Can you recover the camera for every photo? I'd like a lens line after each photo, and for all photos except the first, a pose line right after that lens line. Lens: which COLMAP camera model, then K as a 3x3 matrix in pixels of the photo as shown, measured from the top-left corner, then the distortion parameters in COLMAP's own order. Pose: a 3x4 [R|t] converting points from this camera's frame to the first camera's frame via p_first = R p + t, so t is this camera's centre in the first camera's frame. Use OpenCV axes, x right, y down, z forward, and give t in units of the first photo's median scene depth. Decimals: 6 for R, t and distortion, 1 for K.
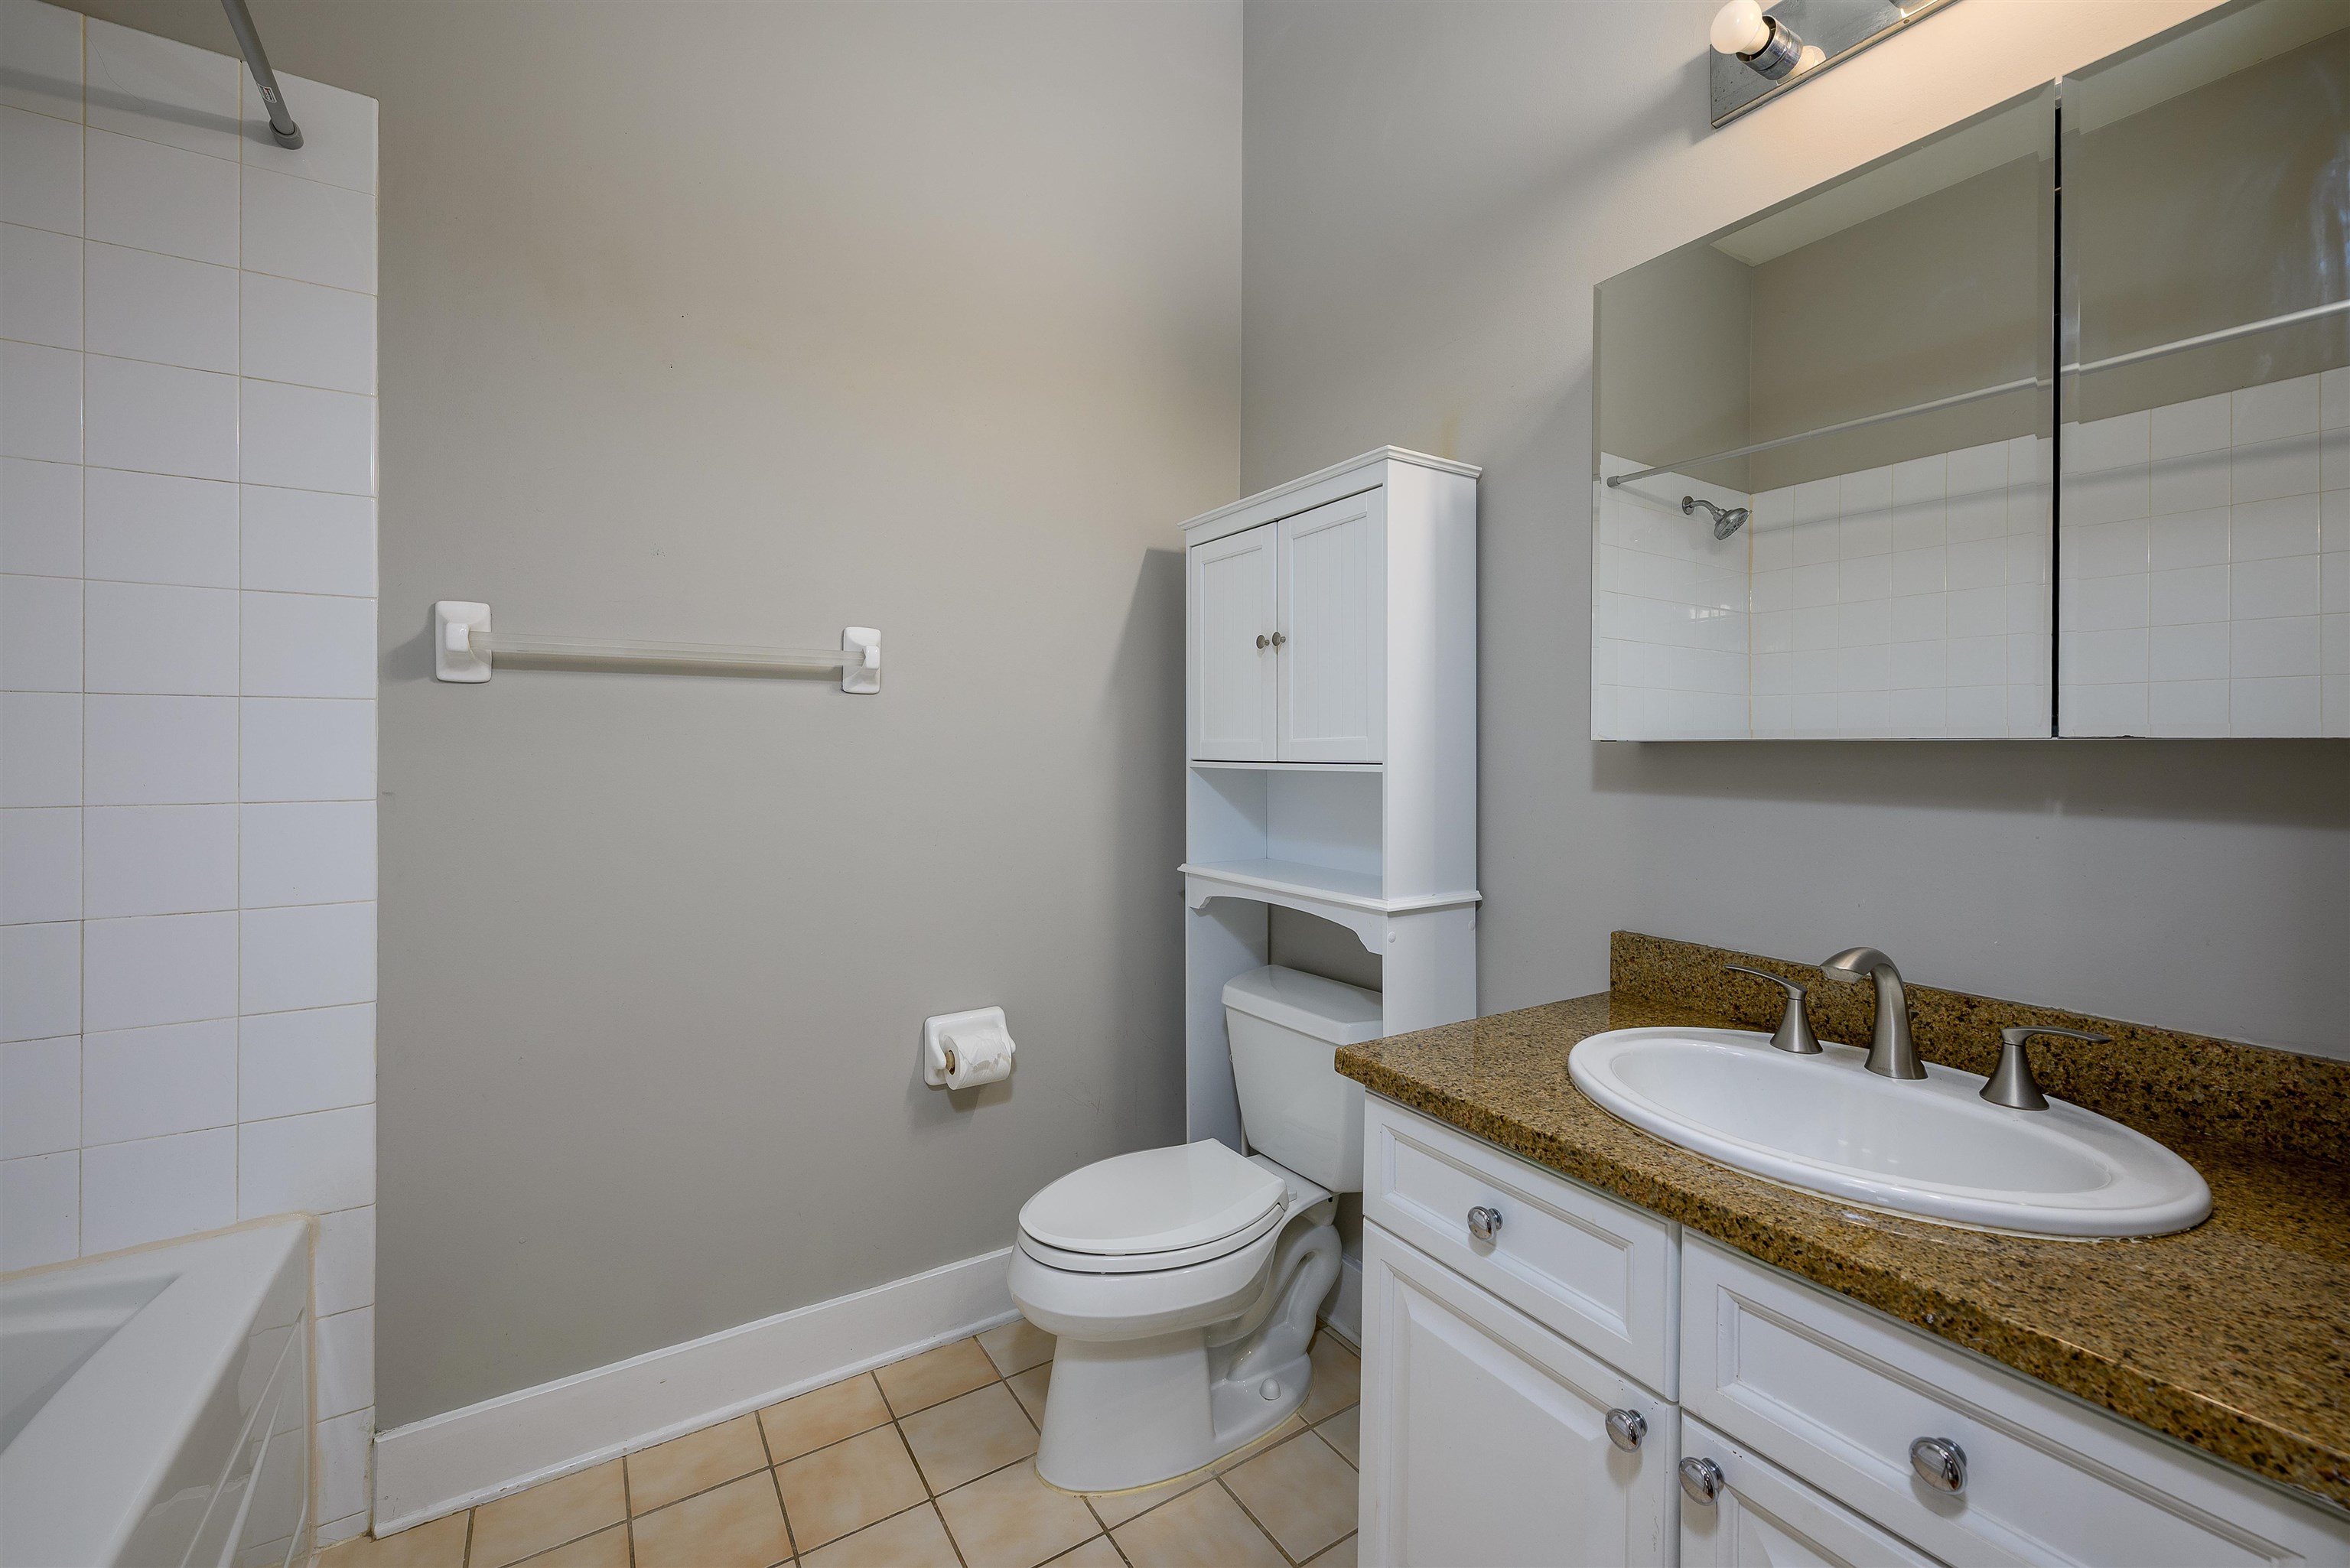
lens RADIAL K [[958.7, 0, 1188.7], [0, 958.7, 743.2], [0, 0, 1]] dist [-0.001940, 0.000160]
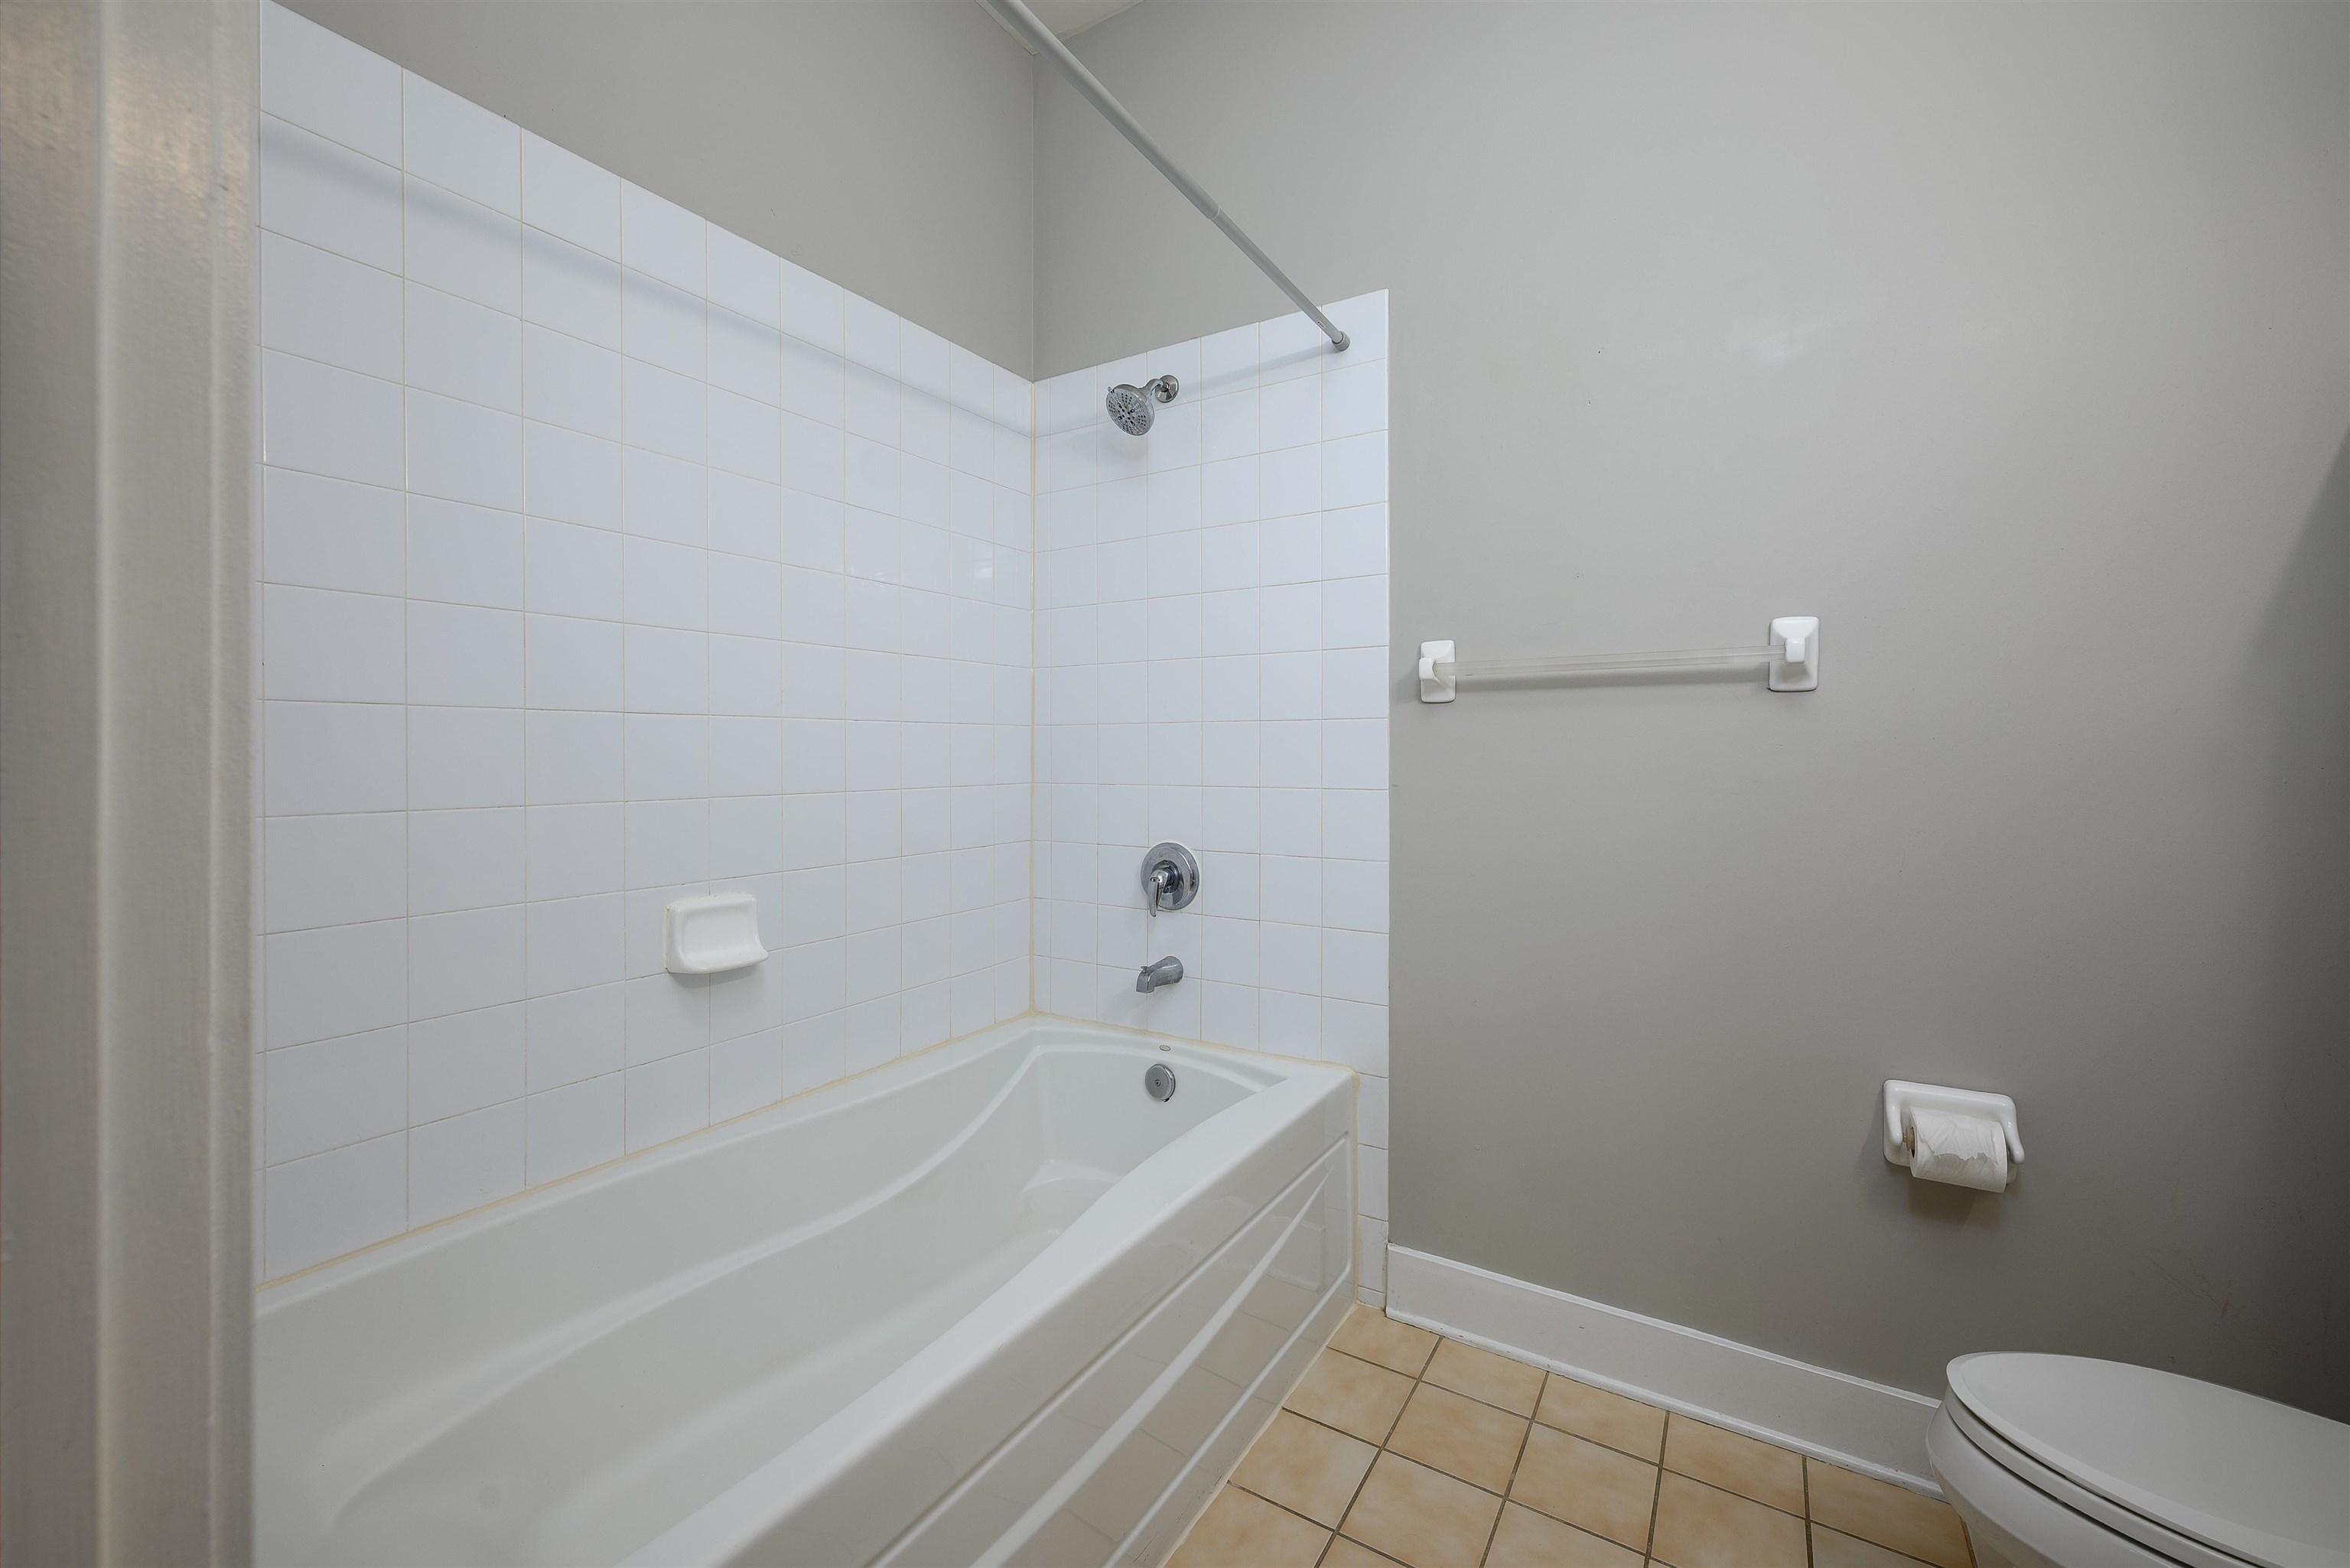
lens RADIAL K [[939.7, 0, 1167.1], [0, 939.7, 752.2], [0, 0, 1]] dist [0.000104, 0.000052]
pose [[0.423547, -0.001592, -0.905873, 0.247001], [0.005526, 0.999984, 0.000826, 0.001279], [0.905857, -0.005356, 0.423549, 0.119725]]
